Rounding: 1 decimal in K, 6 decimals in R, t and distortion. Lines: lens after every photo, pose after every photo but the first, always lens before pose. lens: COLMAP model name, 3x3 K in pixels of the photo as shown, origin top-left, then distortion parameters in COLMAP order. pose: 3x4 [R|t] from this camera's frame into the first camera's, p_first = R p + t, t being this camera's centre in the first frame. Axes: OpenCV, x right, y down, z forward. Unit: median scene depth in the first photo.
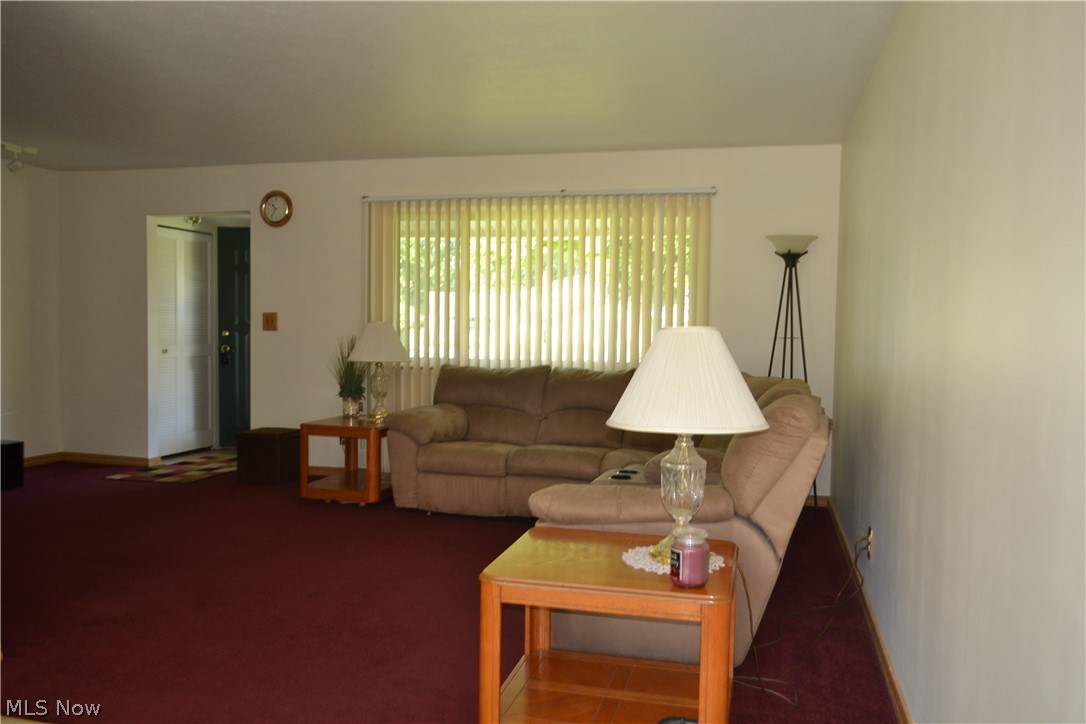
lens RADIAL K [[886.2, 0, 547.3], [0, 886.2, 366.1], [0, 0, 1]] dist [0.004839, 0.003026]
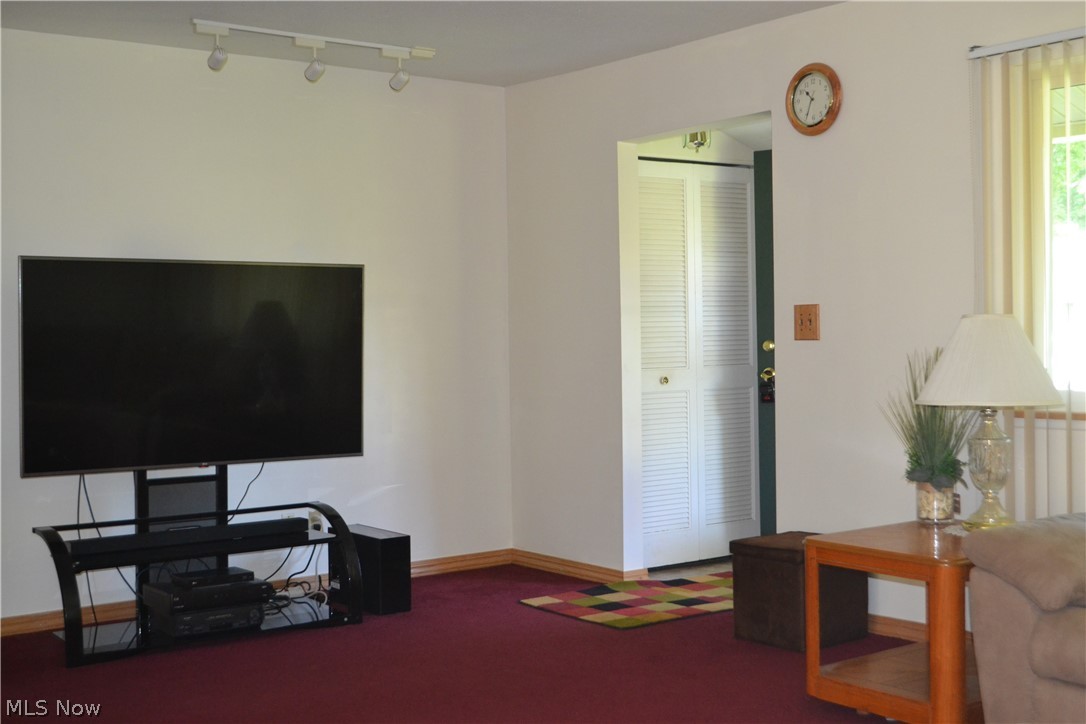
lens RADIAL K [[1402.3, 0, 543.1], [0, 1402.3, 358.8], [0, 0, 1]] dist [-0.014471, 0.002068]
pose [[0.790740, -0.014962, -0.611970, 0.058965], [0.001621, 0.999749, -0.022348, -0.011670], [0.612151, 0.016679, 0.790565, 0.277181]]
